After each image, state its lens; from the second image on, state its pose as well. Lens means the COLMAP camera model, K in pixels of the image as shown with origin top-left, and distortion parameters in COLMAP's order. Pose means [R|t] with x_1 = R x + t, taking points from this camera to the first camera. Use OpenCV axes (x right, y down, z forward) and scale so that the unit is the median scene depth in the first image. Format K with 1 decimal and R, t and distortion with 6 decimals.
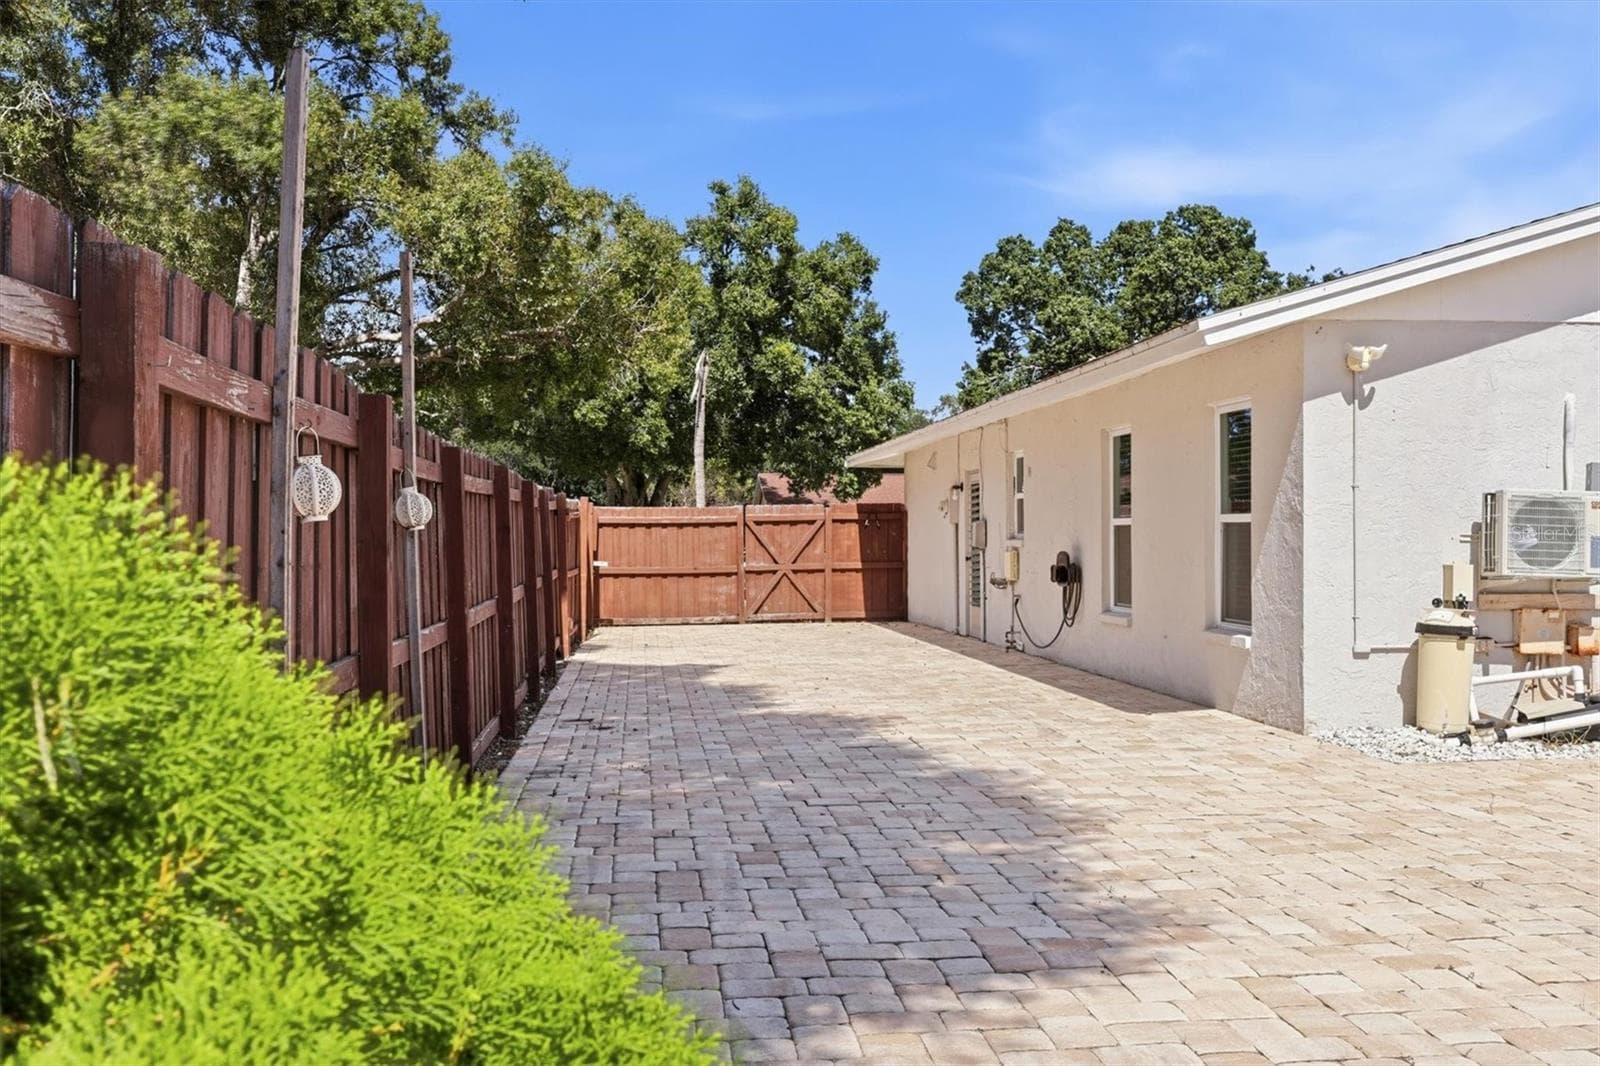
lens RADIAL K [[1519.8, 0, 797.6], [0, 1519.8, 527.8], [0, 0, 1]] dist [0.034341, 0.000000]
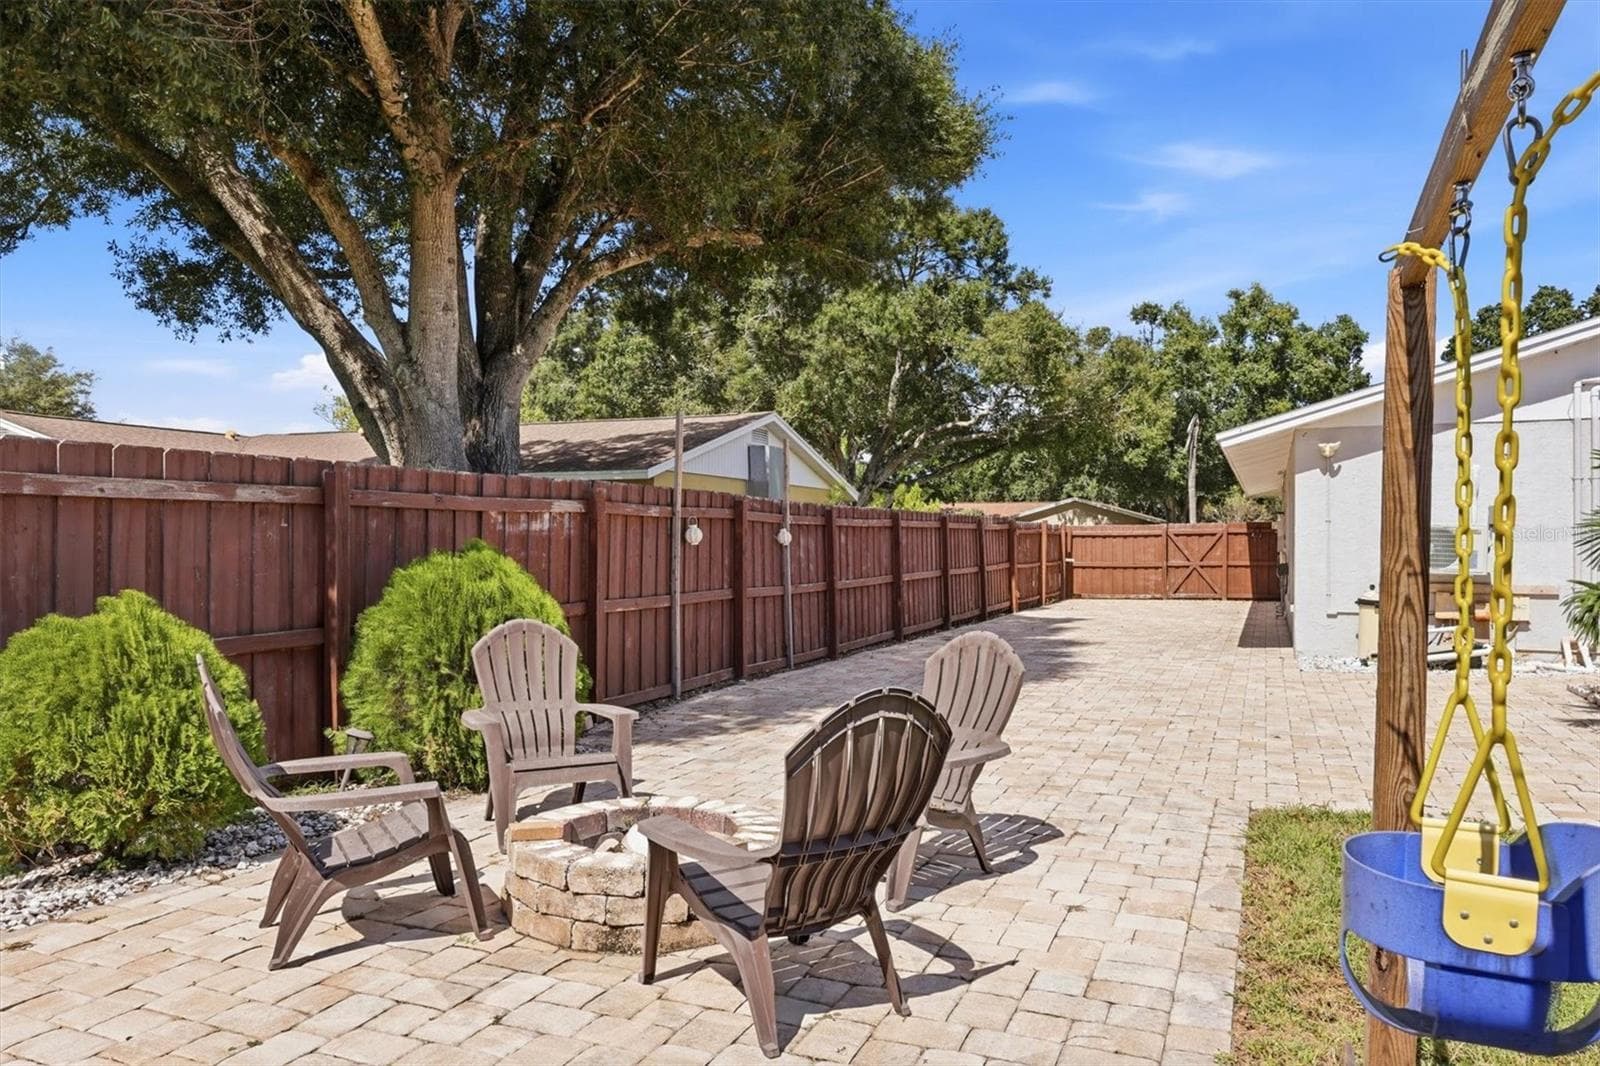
lens RADIAL K [[1092.6, 0, 800.0], [0, 1092.6, 533.5], [0, 0, 1]] dist [-0.003182, -0.000514]
pose [[0.876069, 0.000749, -0.482185, 0.146076], [-0.000640, 1.000000, 0.000391, -0.004203], [0.482186, -0.000034, 0.876069, -0.136391]]
